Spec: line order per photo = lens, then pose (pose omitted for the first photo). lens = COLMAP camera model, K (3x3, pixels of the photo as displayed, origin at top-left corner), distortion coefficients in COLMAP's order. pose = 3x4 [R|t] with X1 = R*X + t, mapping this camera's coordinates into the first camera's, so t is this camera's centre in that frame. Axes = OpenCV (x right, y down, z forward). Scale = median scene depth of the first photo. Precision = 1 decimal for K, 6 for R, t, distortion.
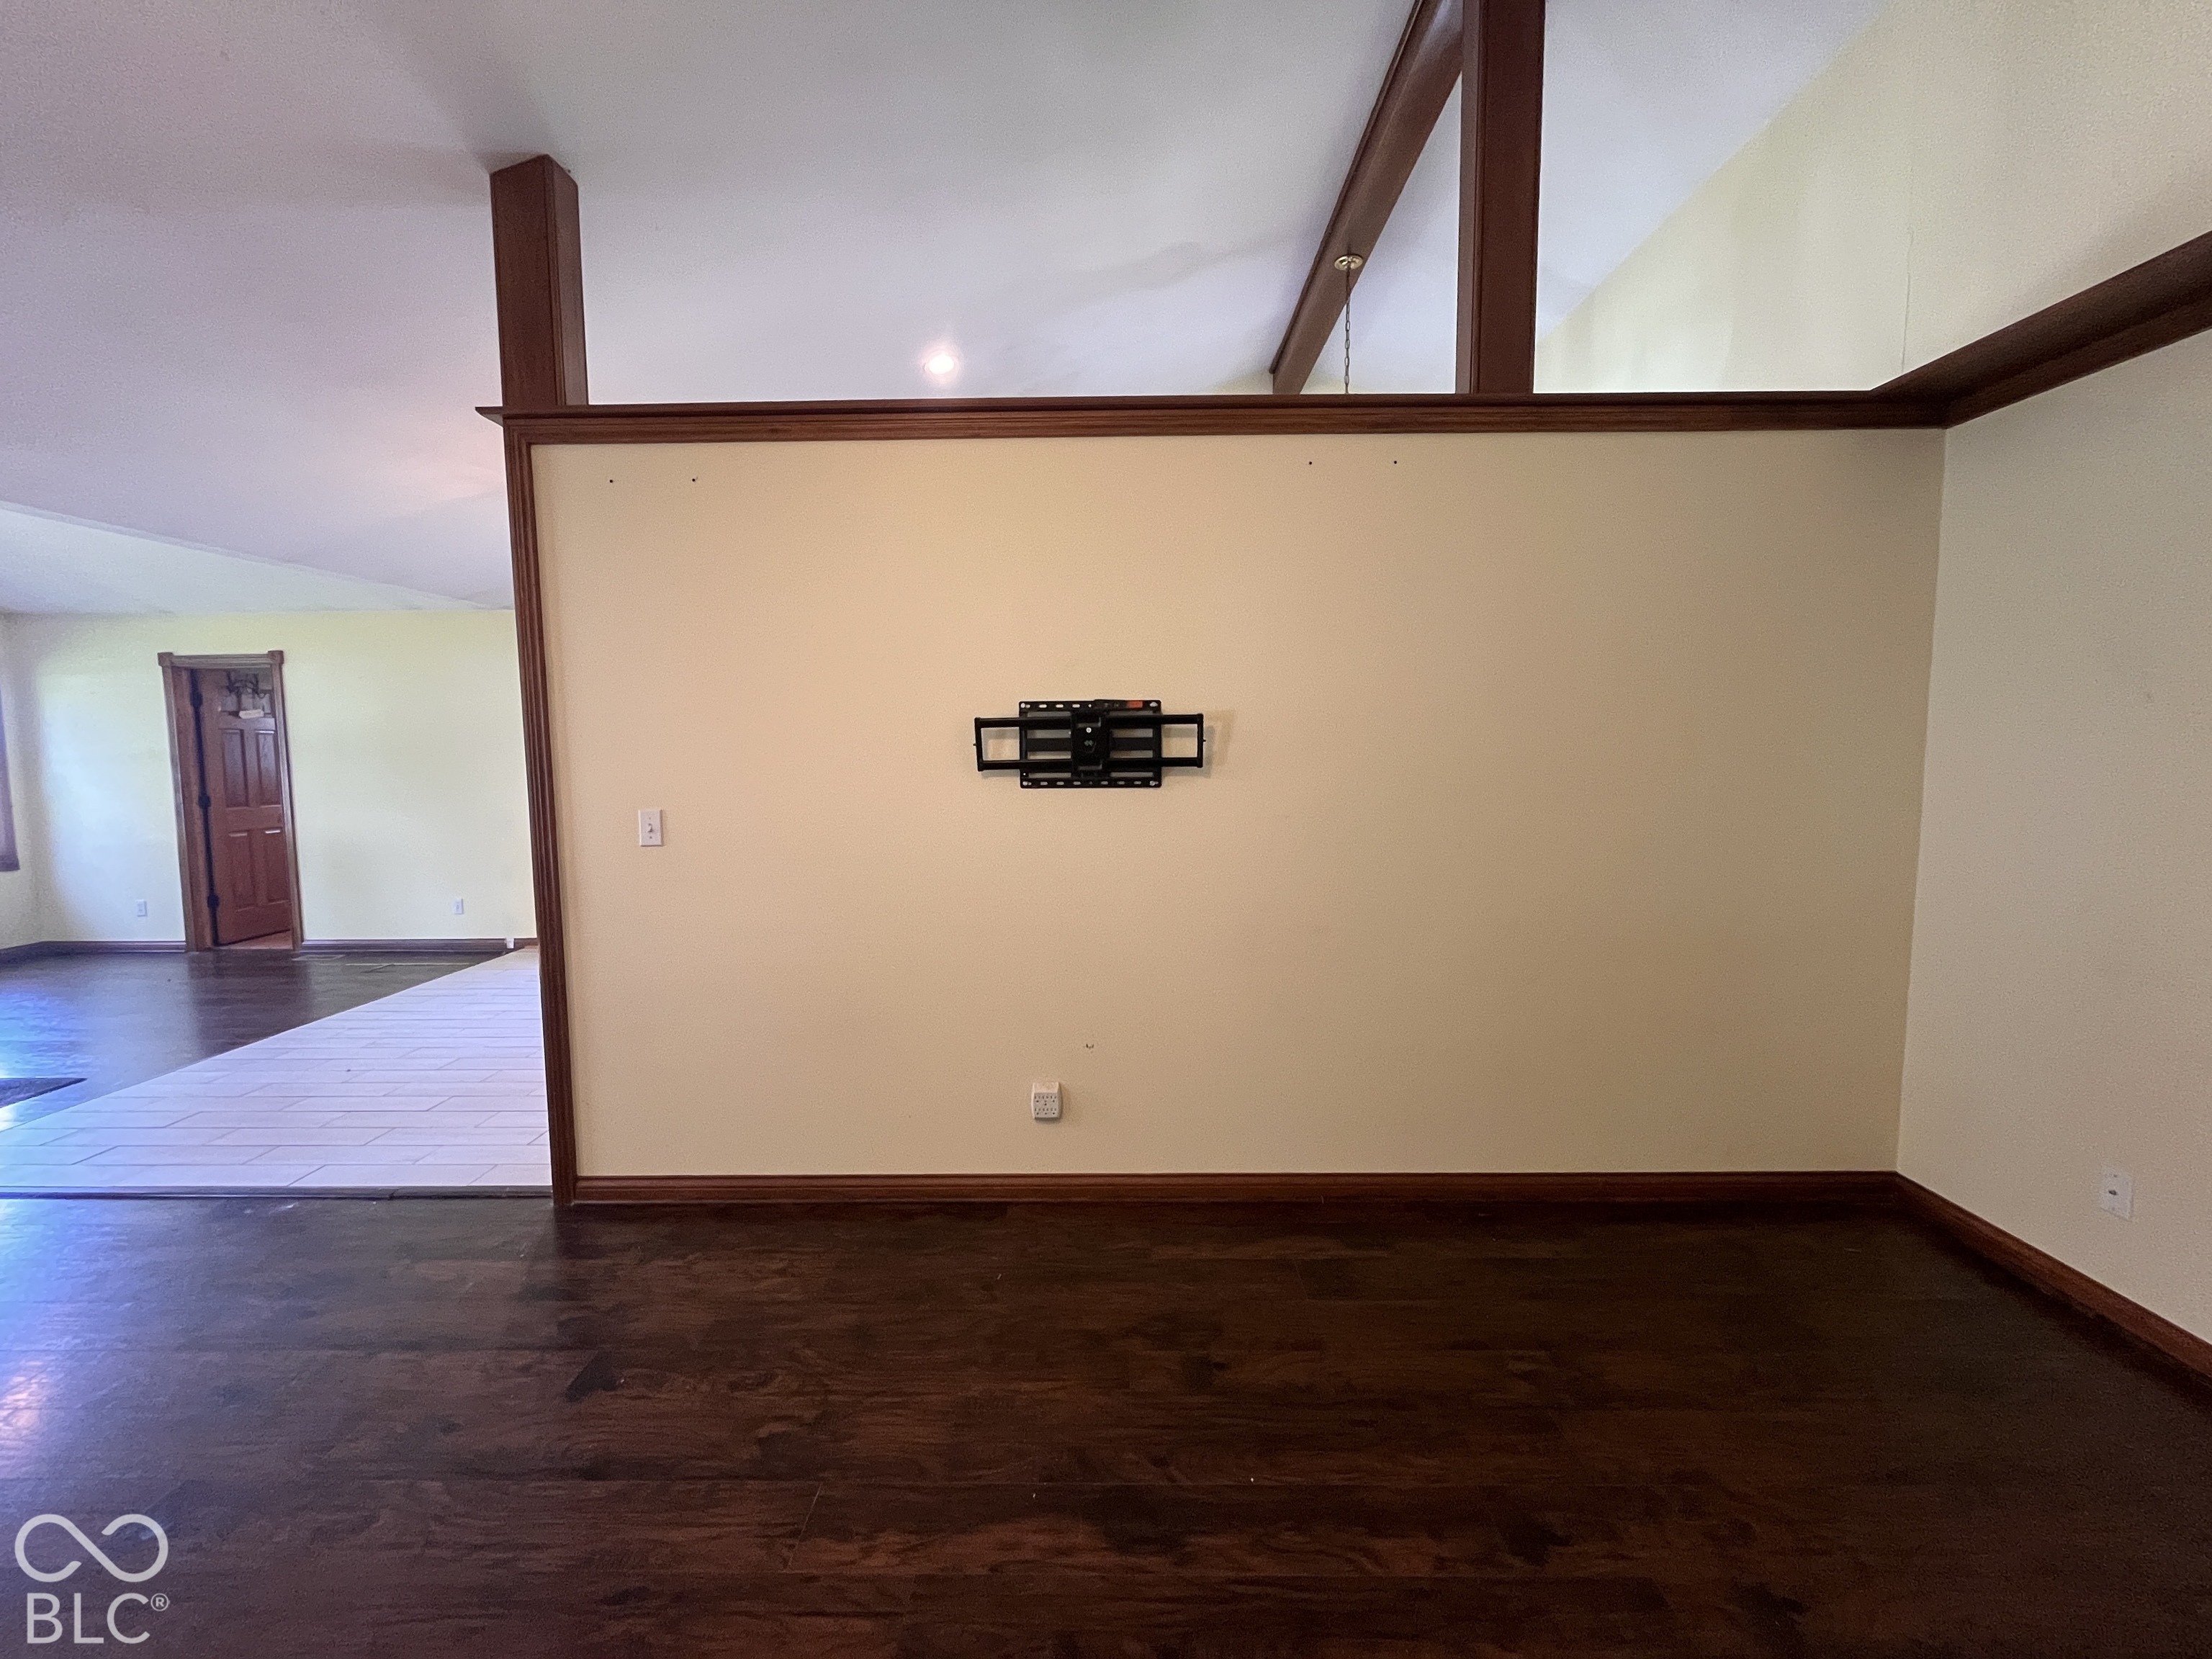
lens RADIAL K [[897.1, 0, 1106.6], [0, 897.1, 819.0], [0, 0, 1]] dist [0.000062, -0.000941]
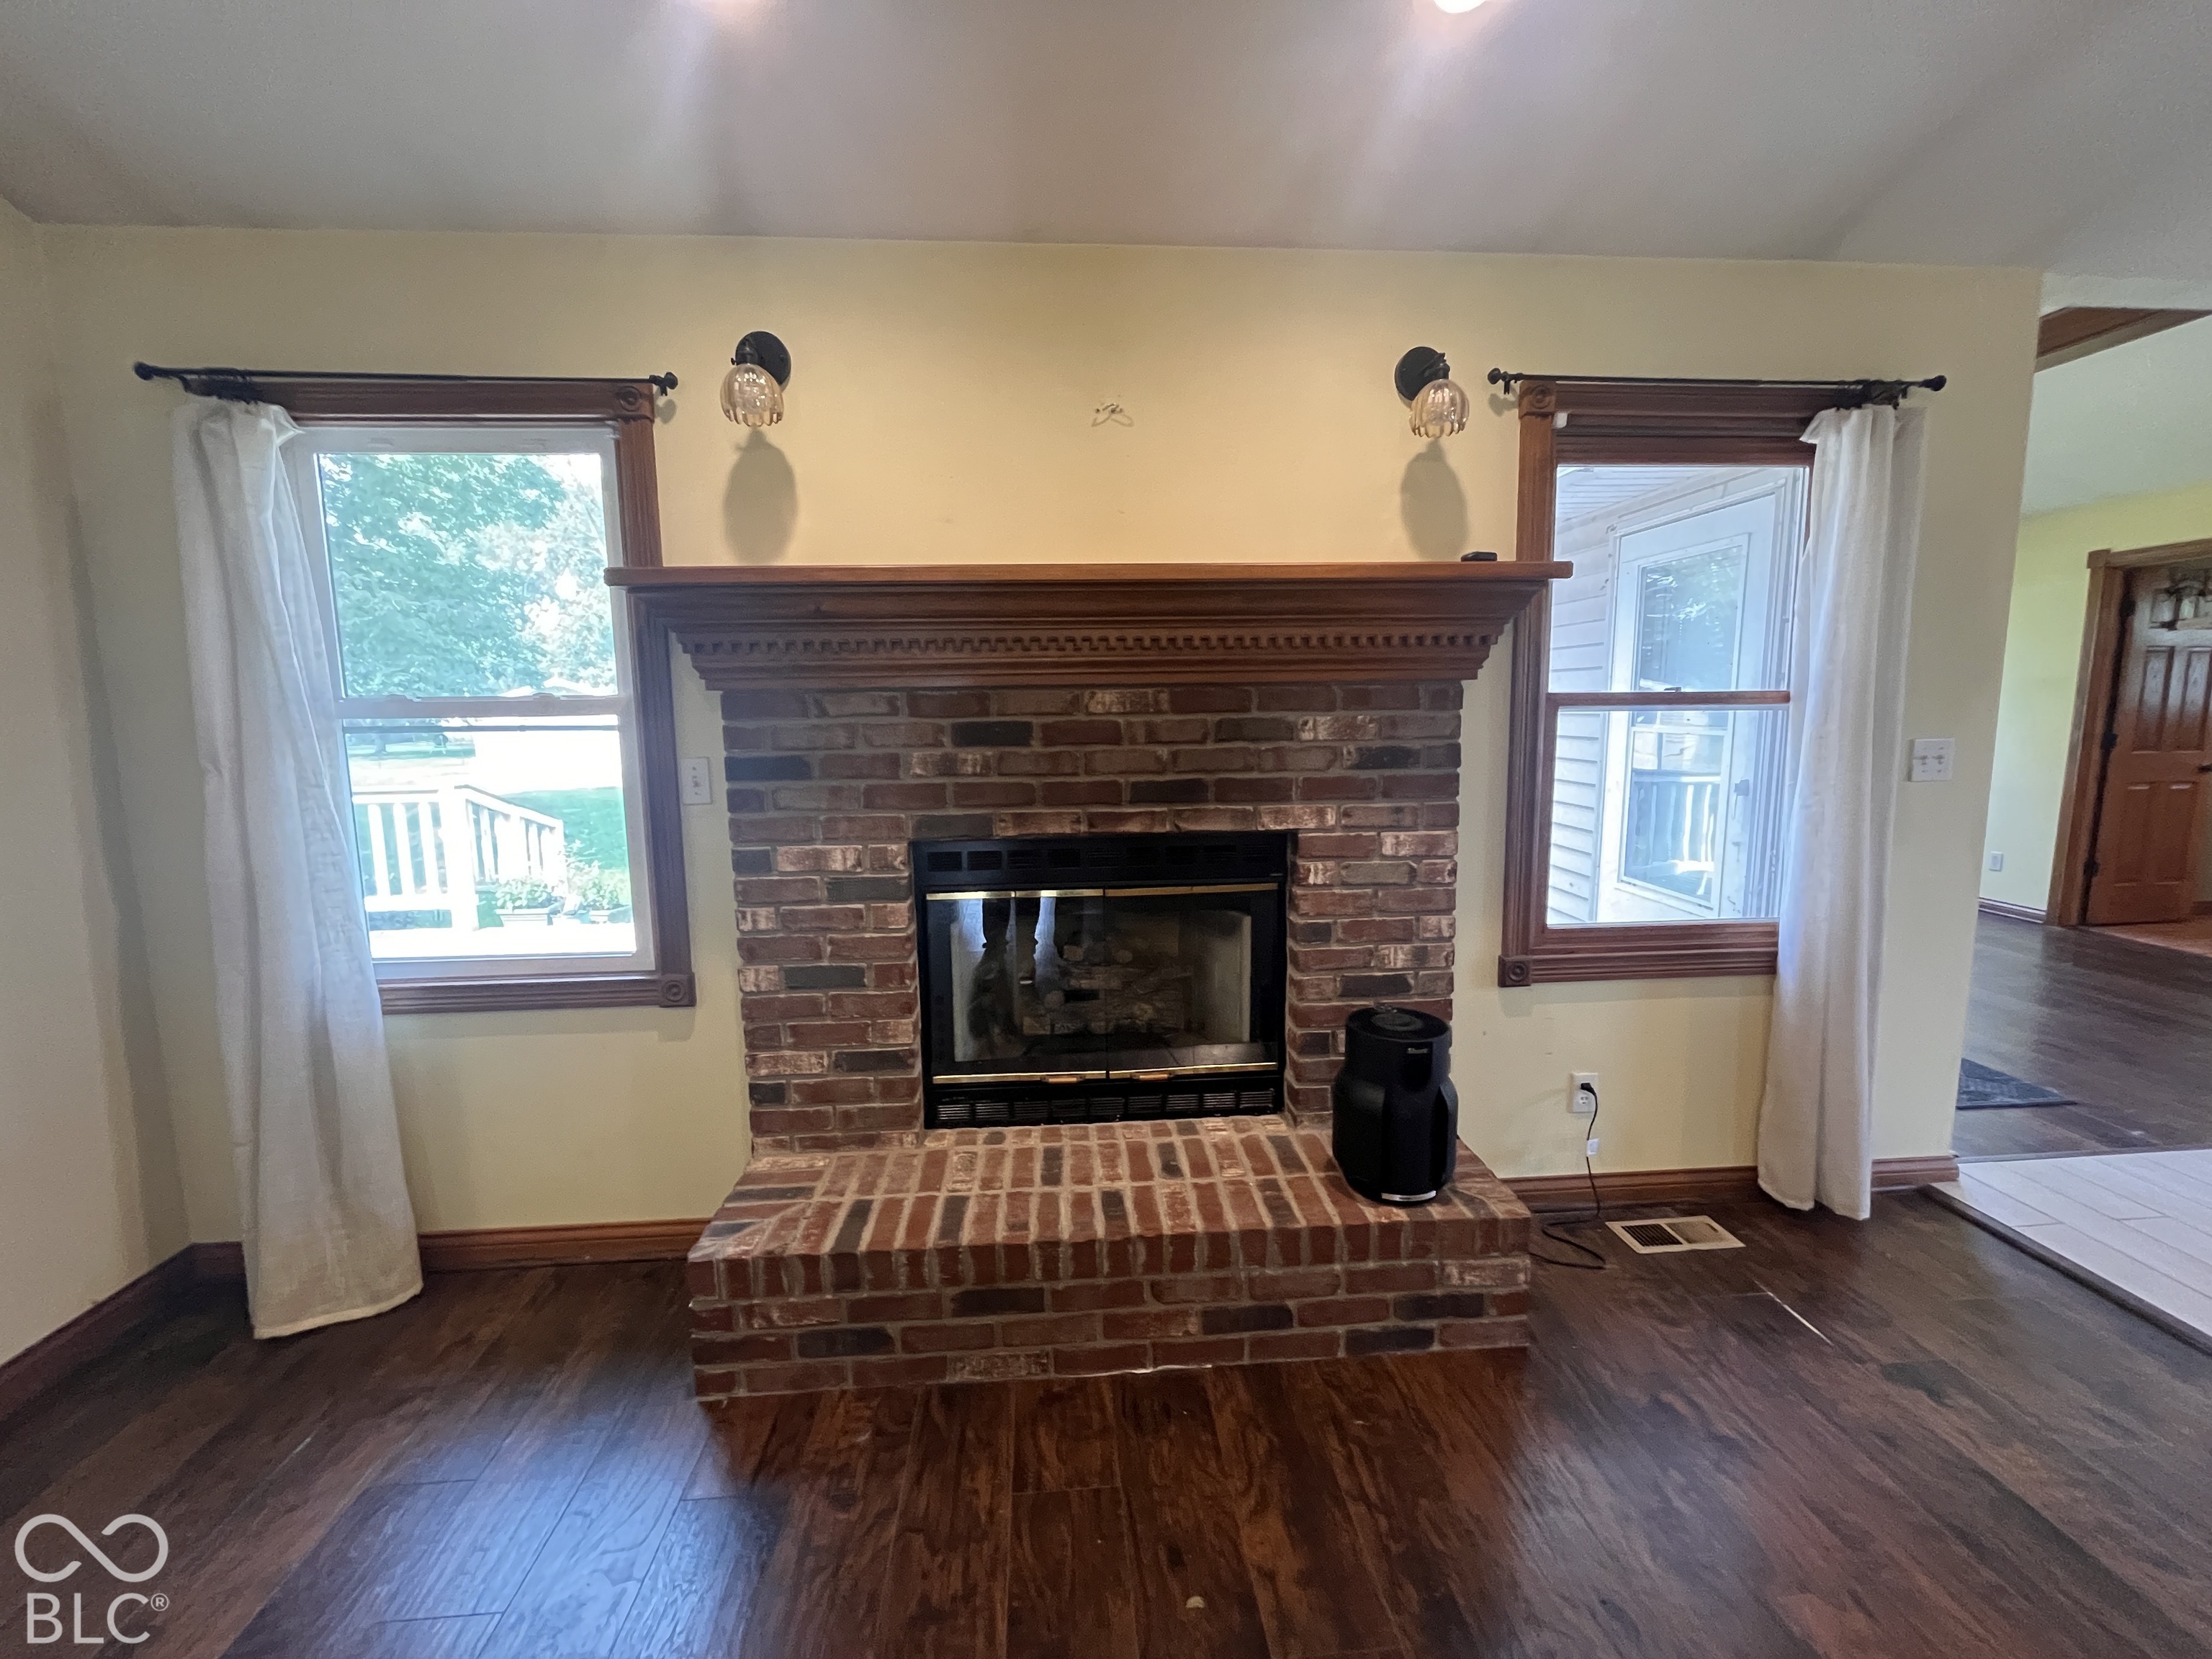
lens RADIAL K [[897.1, 0, 1105.2], [0, 897.1, 818.2], [0, 0, 1]] dist [0.000062, -0.000941]
pose [[0.092379, 0.135328, -0.986485, -0.318001], [-0.072628, 0.988998, 0.128872, 0.010186], [0.993072, 0.059742, 0.101191, 0.061438]]
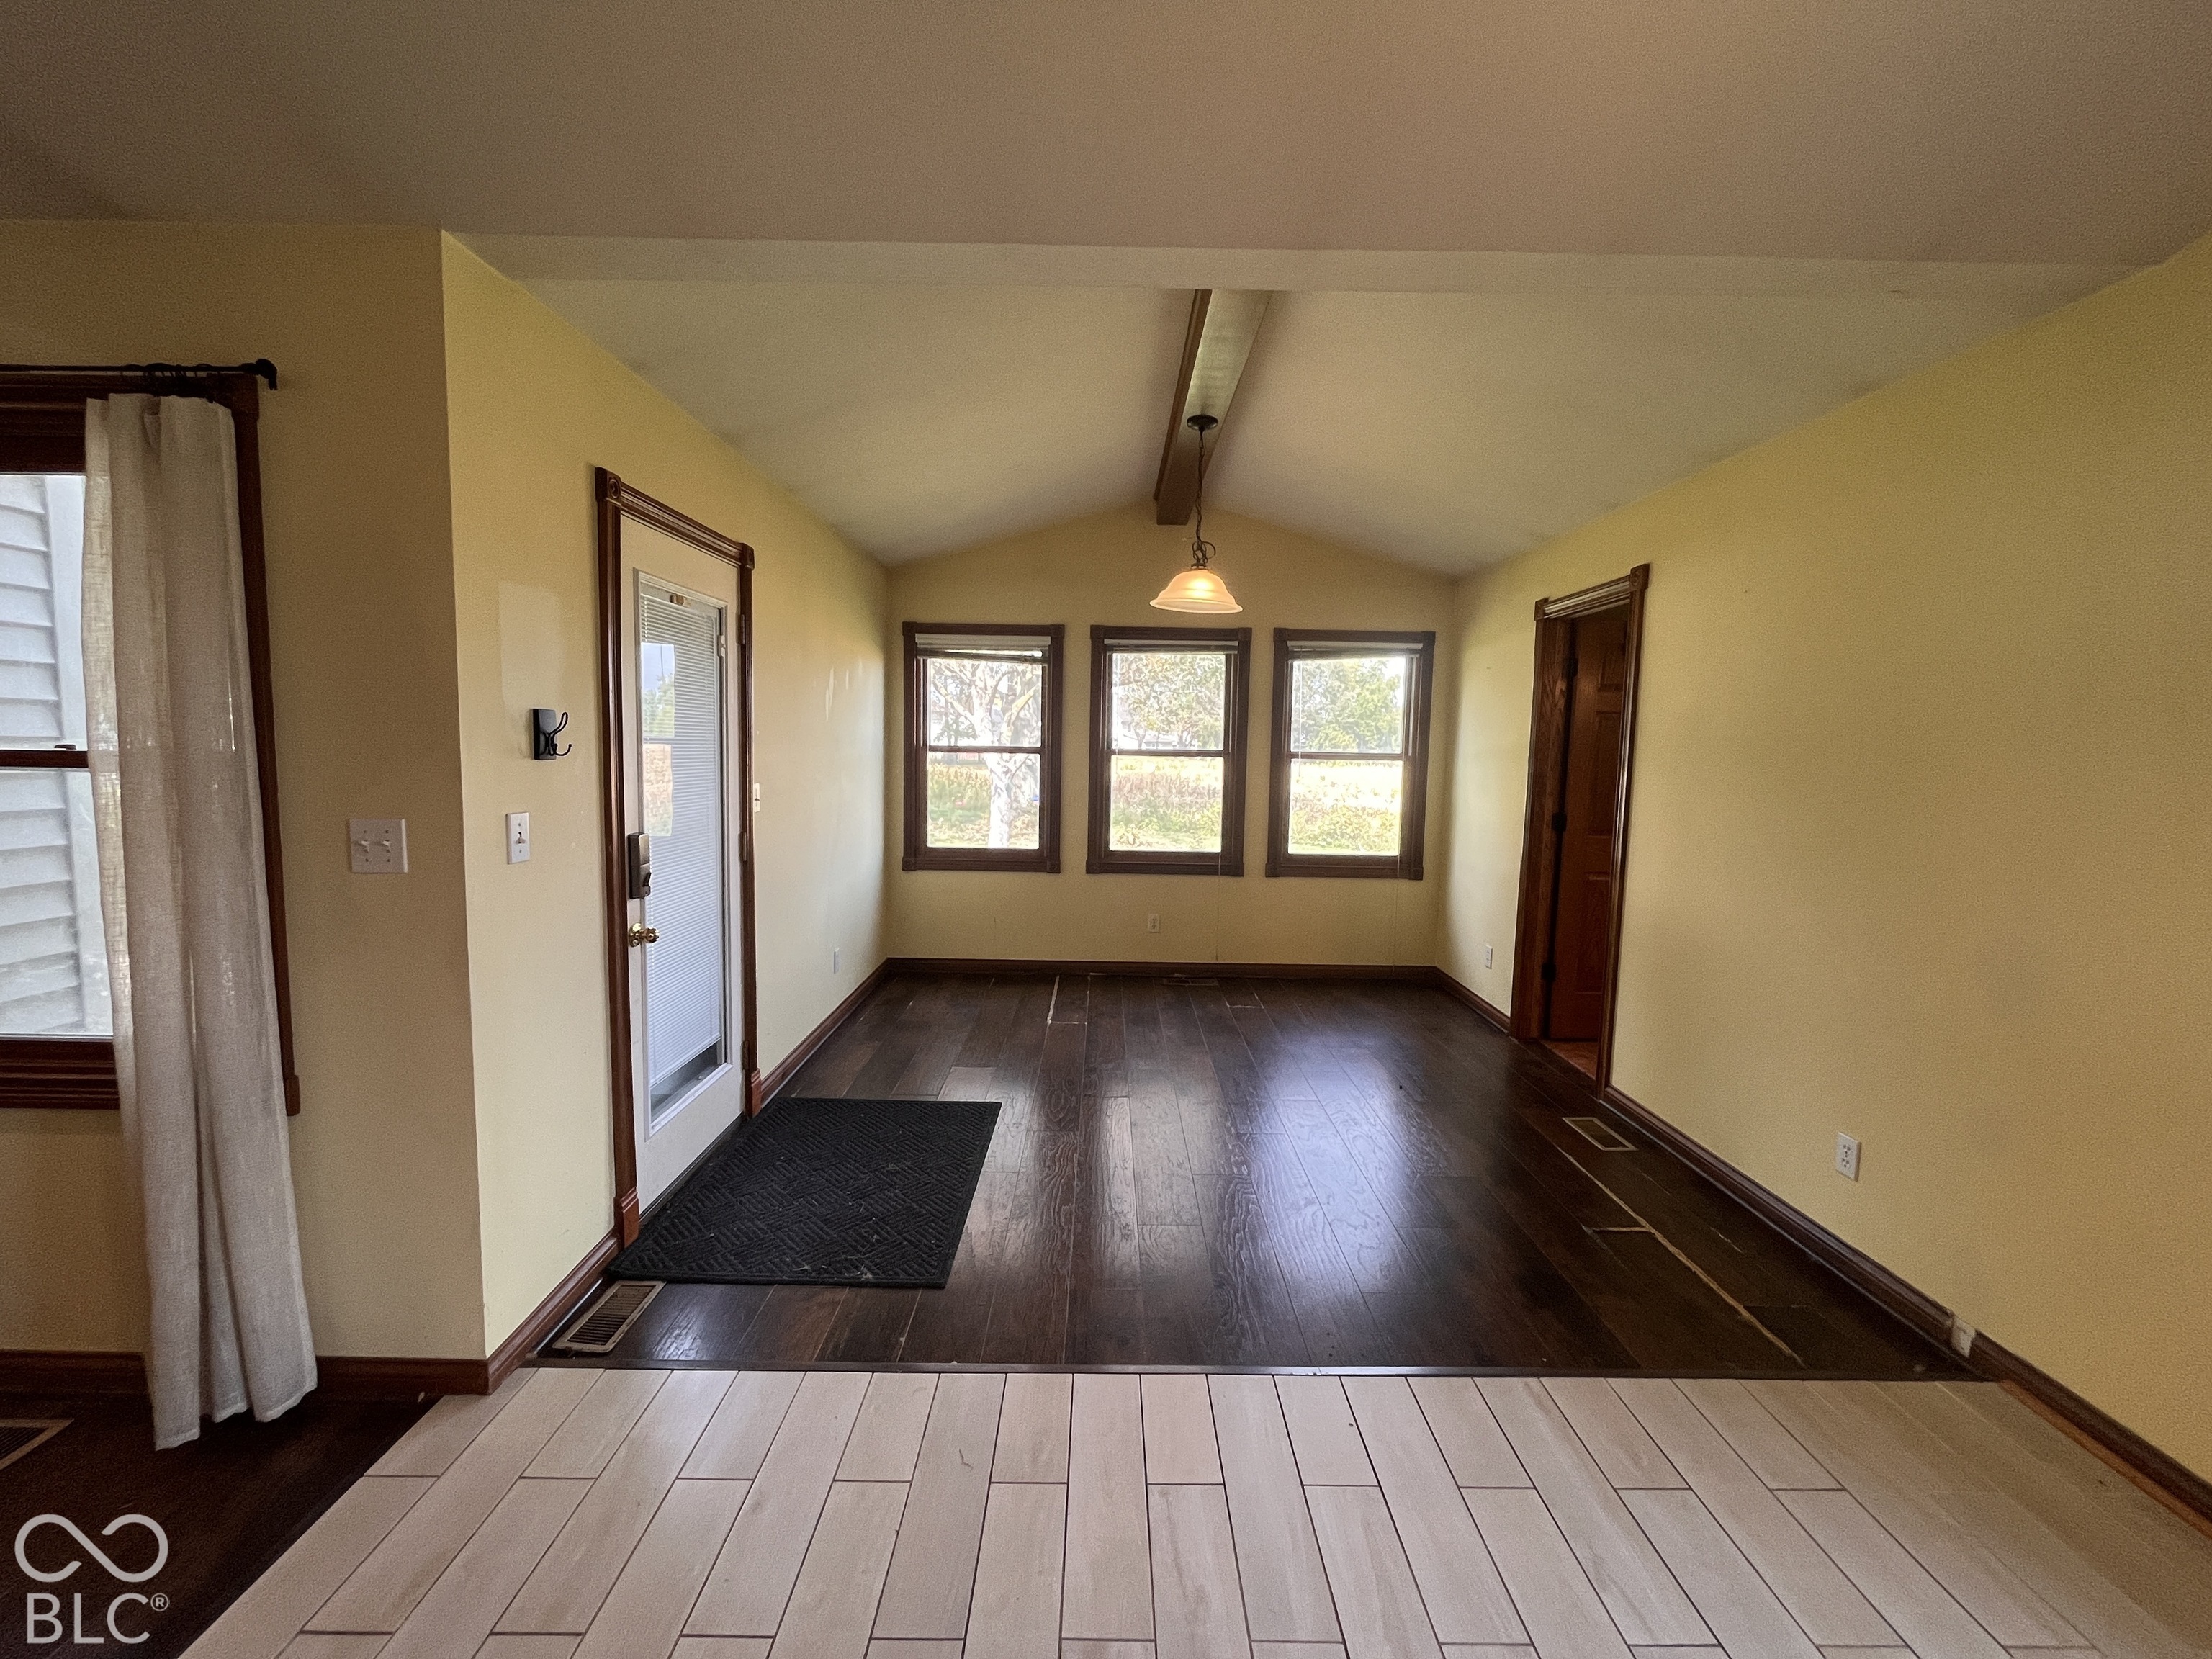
lens RADIAL K [[897.1, 0, 1116.7], [0, 897.1, 805.6], [0, 0, 1]] dist [0.000062, -0.000941]
pose [[0.016891, 0.078183, -0.996796, -0.365295], [-0.100396, 0.992032, 0.076108, -0.049819], [0.994804, 0.098788, 0.024606, 0.675605]]
